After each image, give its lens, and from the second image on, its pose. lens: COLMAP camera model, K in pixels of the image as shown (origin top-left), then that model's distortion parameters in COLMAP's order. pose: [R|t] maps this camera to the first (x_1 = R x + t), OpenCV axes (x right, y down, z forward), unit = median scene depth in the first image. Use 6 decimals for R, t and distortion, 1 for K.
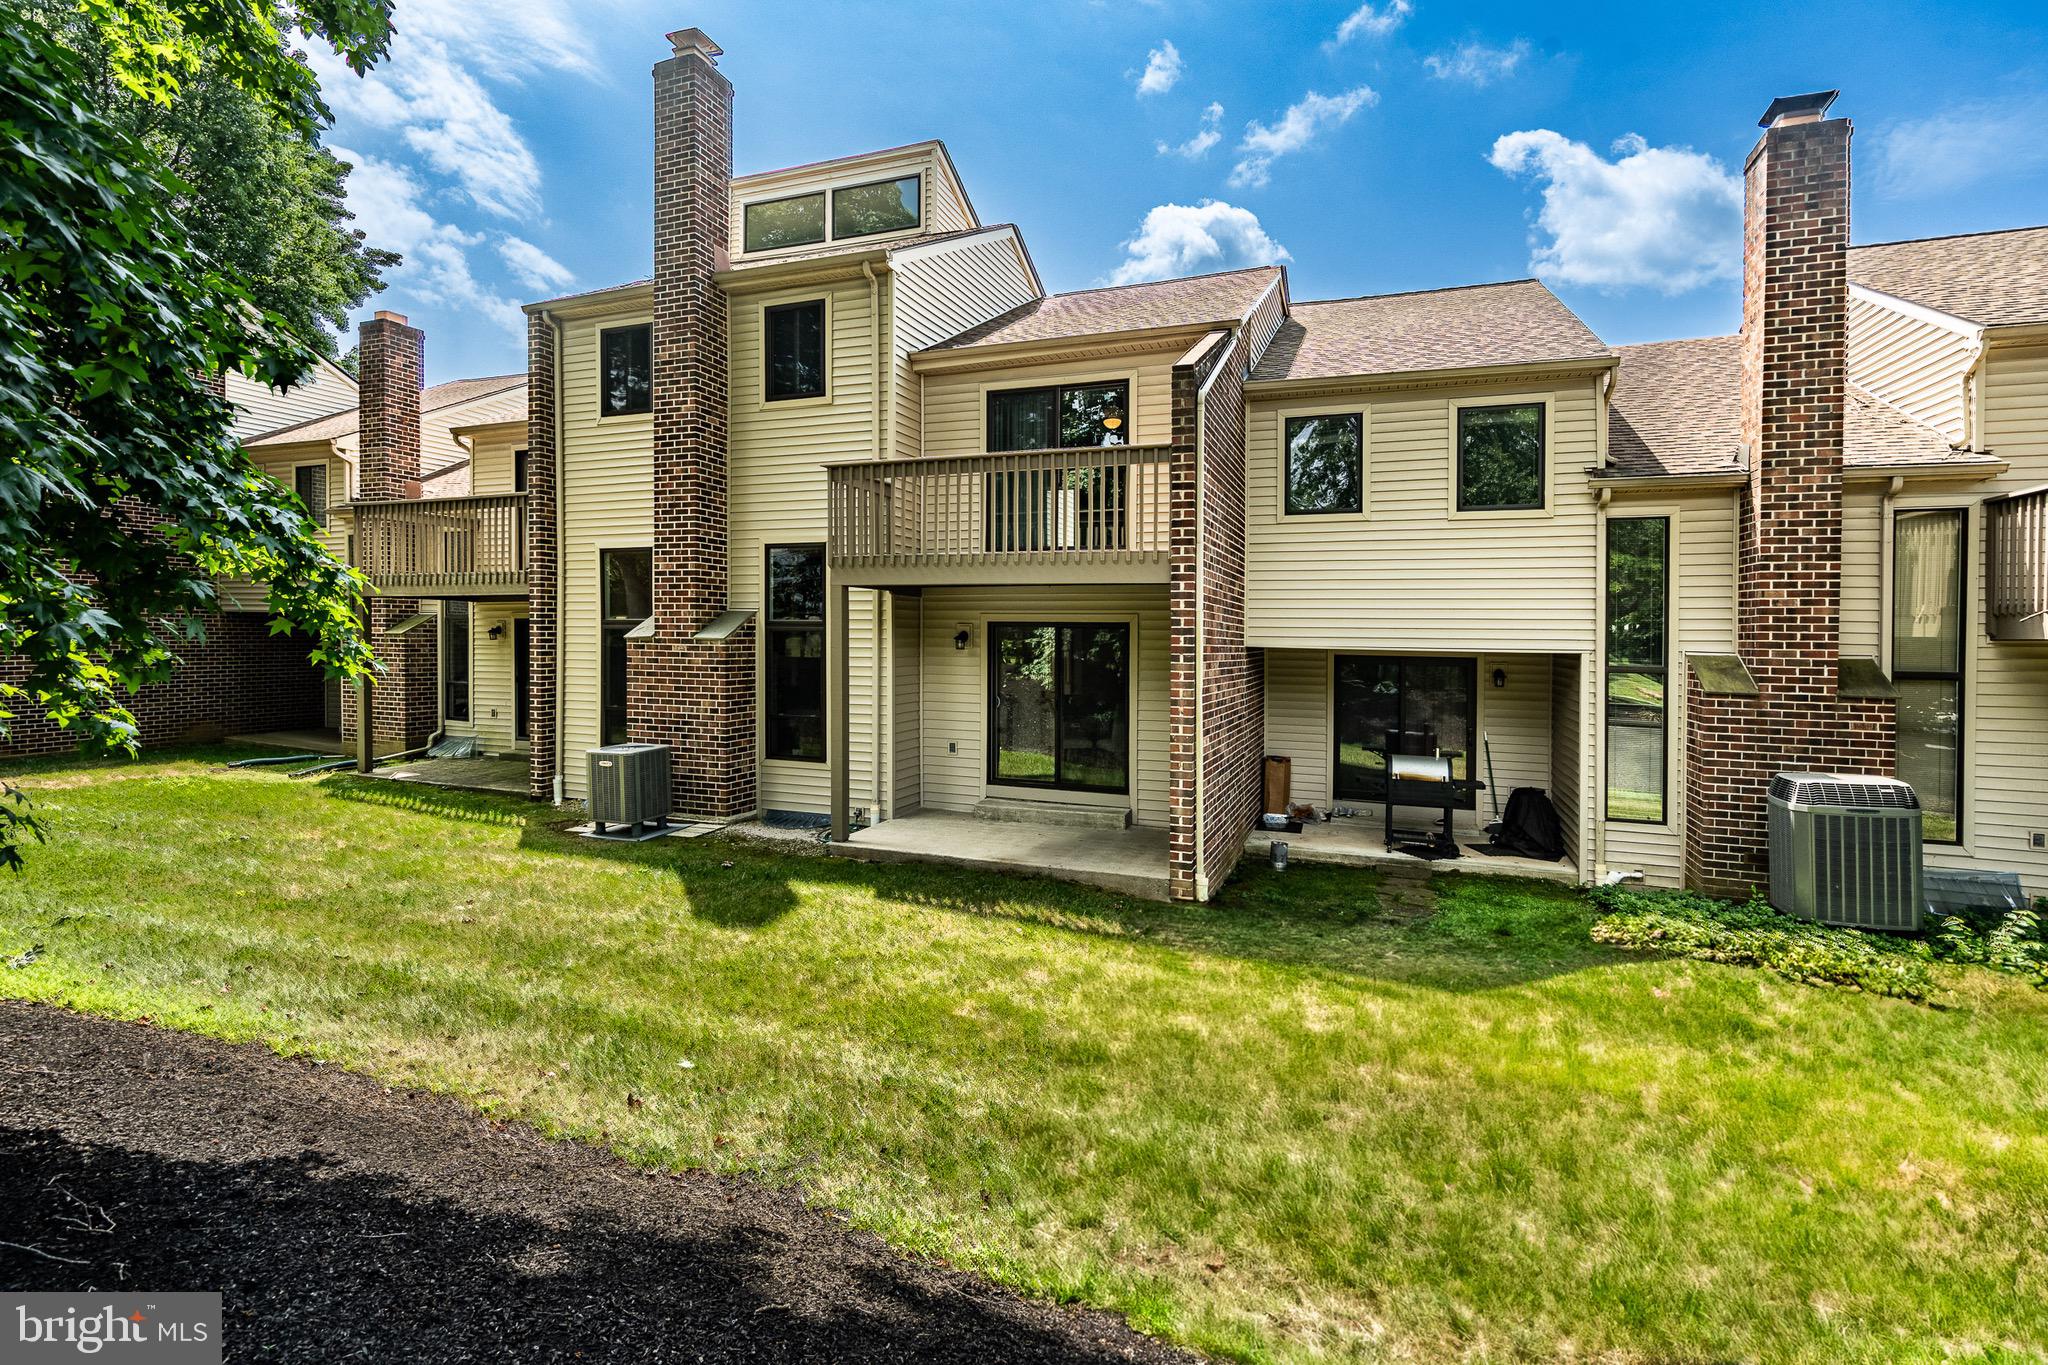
lens RADIAL K [[934.5, 0, 1027.4], [0, 934.5, 651.6], [0, 0, 1]] dist [-0.001346, 0.000276]
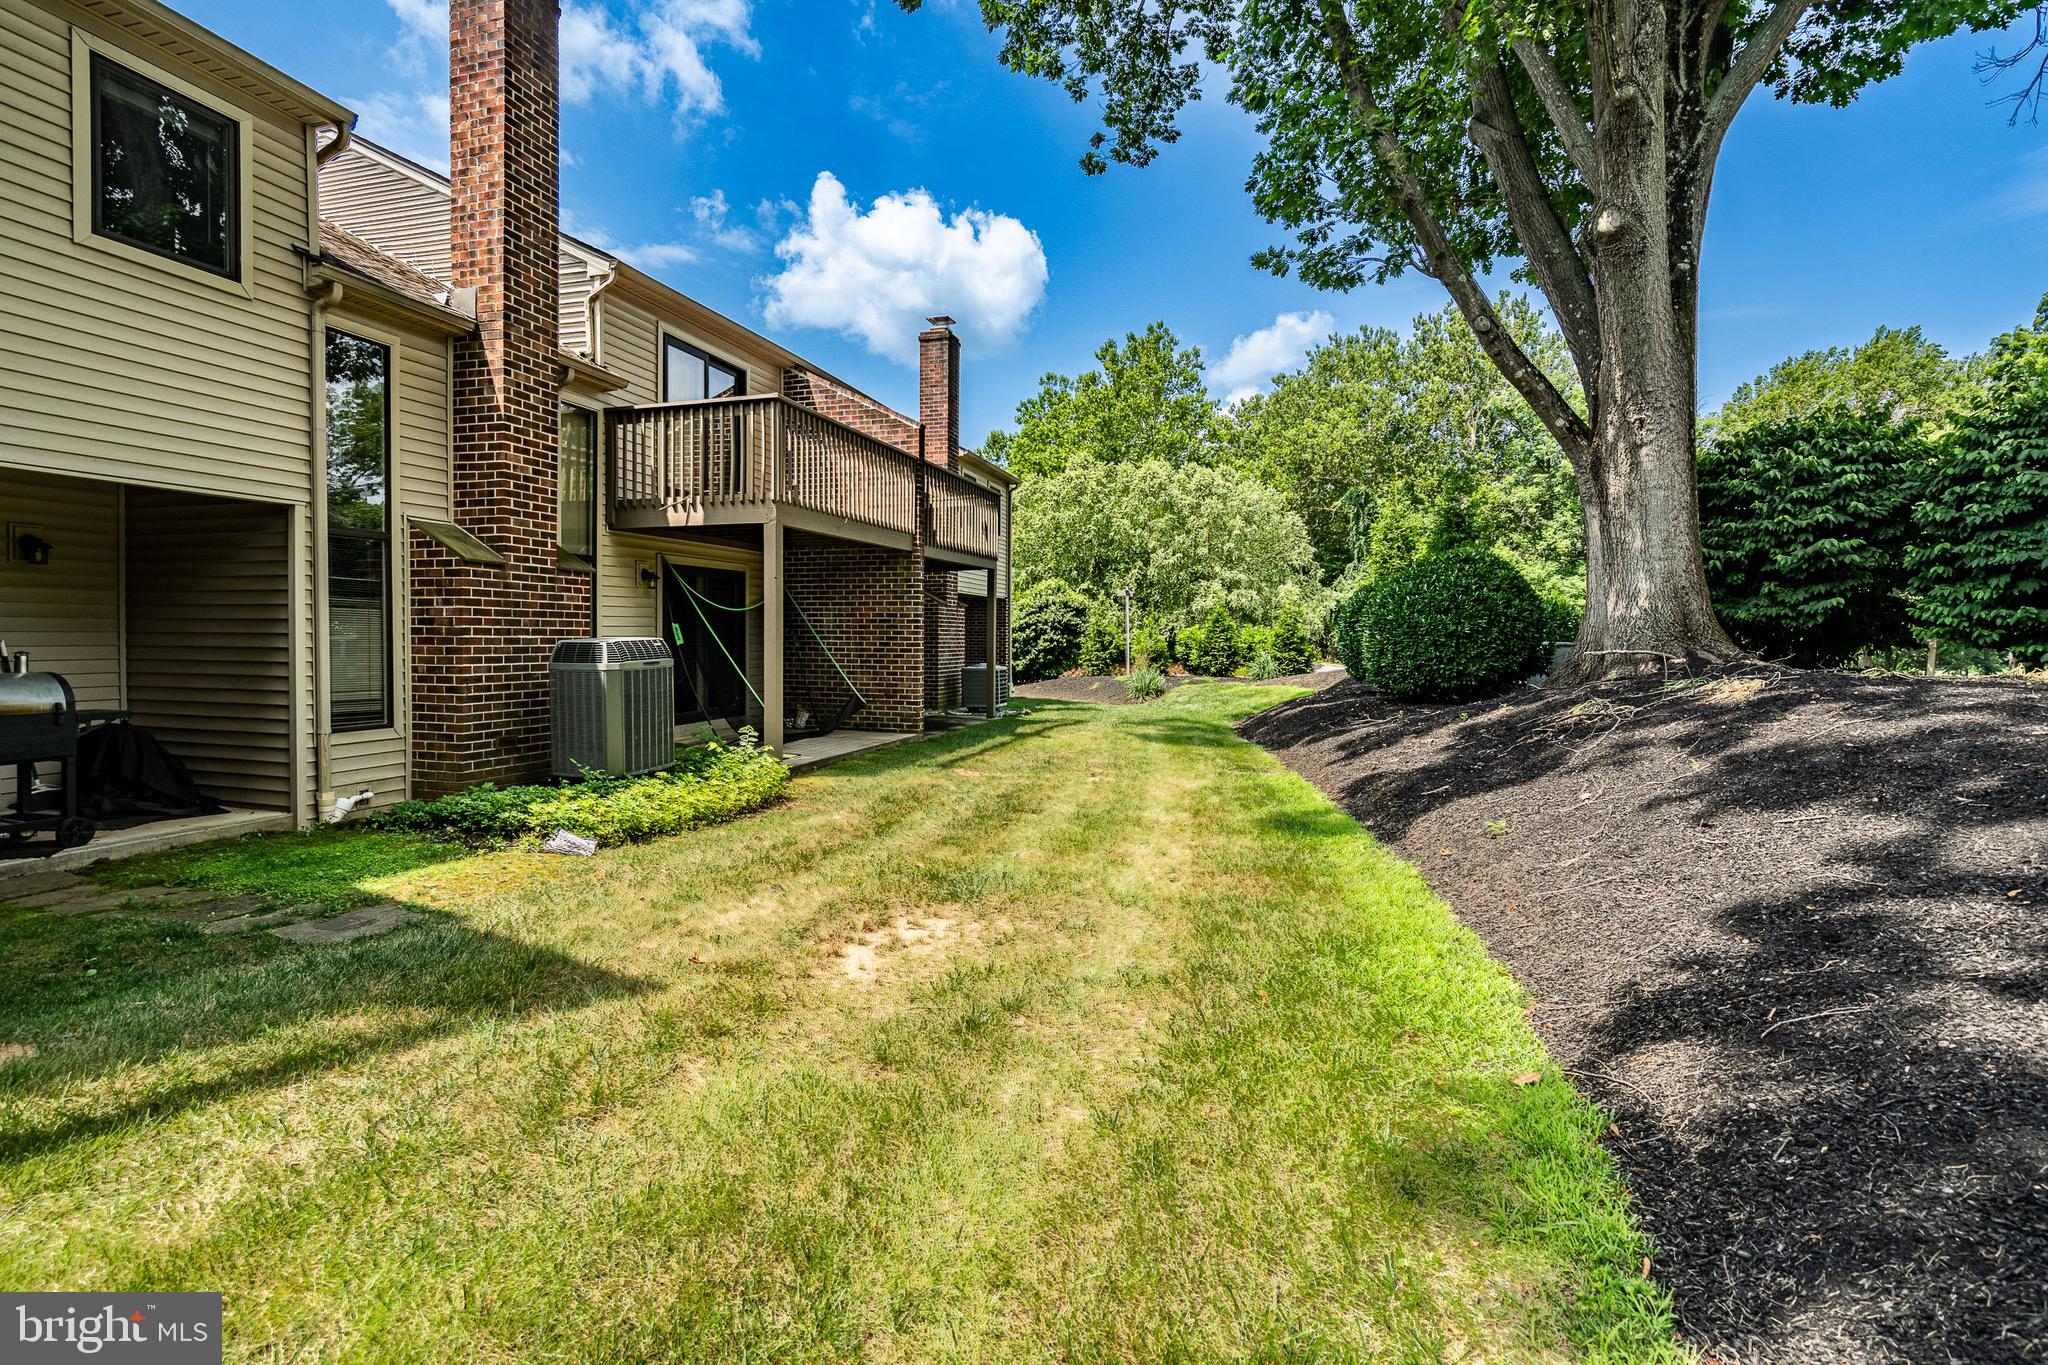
lens RADIAL K [[934.5, 0, 1027.4], [0, 934.5, 651.6], [0, 0, 1]] dist [-0.001346, 0.000276]
pose [[-0.072552, -0.025946, 0.997027, -0.173793], [0.010655, 0.999584, 0.026788, 0.106885], [-0.997308, 0.012567, -0.072245, 0.518903]]
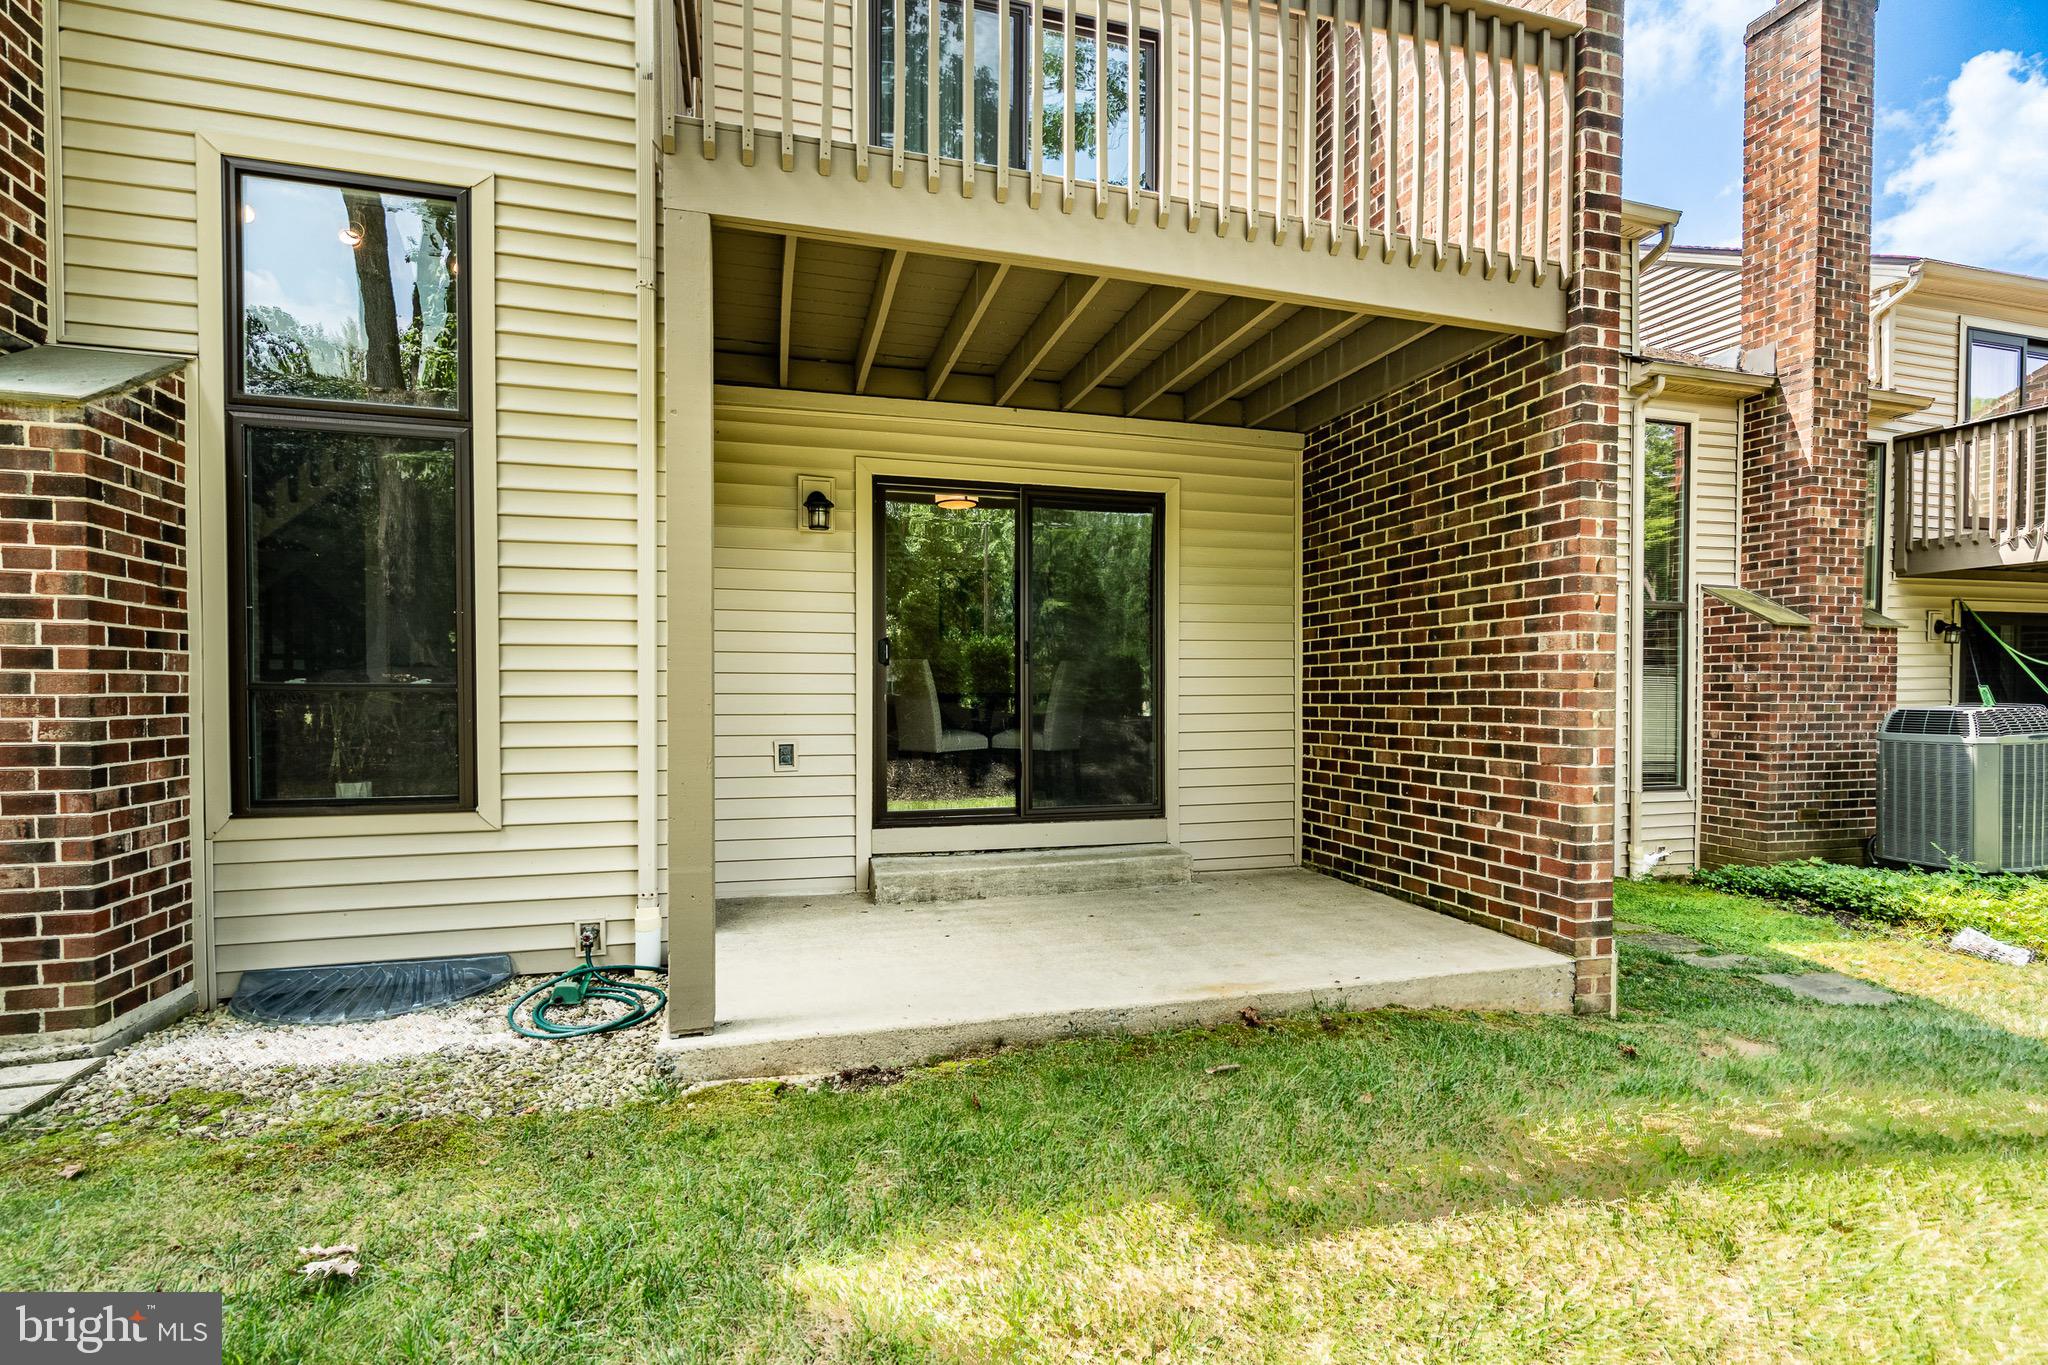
lens RADIAL K [[929.5, 0, 1018.7], [0, 929.5, 703.6], [0, 0, 1]] dist [-0.003669, -0.000073]
pose [[0.799905, -0.017149, 0.599882, -0.312574], [0.017016, 0.999838, 0.005893, 0.095083], [-0.599885, 0.005493, 0.800067, 0.709080]]
